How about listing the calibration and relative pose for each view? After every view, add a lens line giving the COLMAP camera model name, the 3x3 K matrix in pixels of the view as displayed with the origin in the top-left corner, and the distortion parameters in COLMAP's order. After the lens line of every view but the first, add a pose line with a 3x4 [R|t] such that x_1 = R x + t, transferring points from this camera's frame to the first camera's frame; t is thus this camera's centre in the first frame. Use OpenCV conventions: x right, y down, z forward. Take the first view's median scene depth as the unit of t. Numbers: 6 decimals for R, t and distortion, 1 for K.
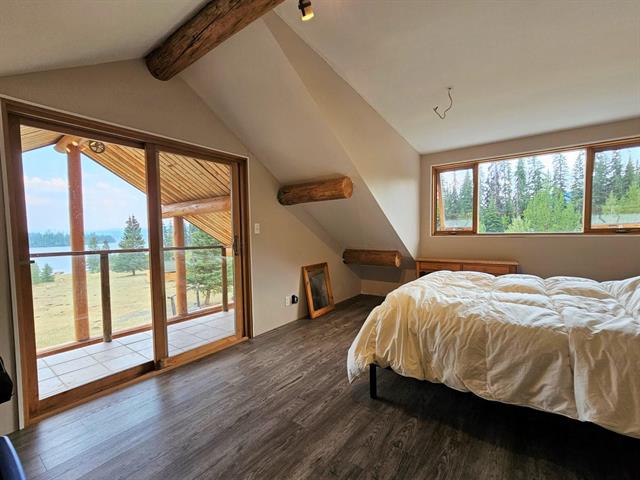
lens RADIAL K [[284.0, 0, 317.3], [0, 284.0, 244.9], [0, 0, 1]] dist [-0.001099, -0.000128]
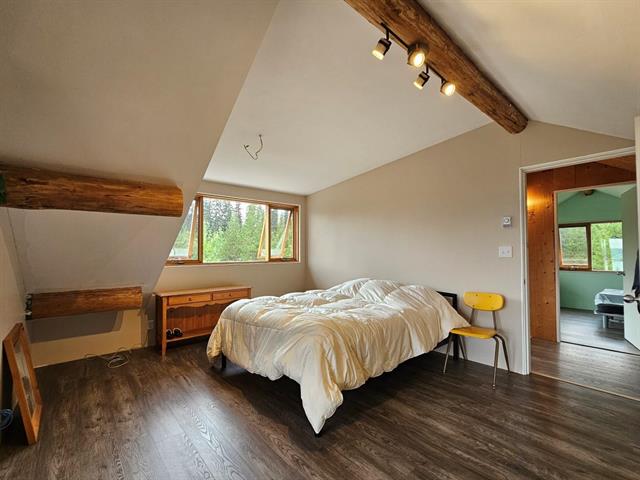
lens RADIAL K [[284.0, 0, 317.3], [0, 284.0, 244.9], [0, 0, 1]] dist [-0.001099, -0.000128]
pose [[0.219547, 0.045488, 0.974541, -0.470522], [0.046855, 0.997268, -0.057104, -0.033702], [-0.974476, 0.058200, 0.216816, 0.461381]]
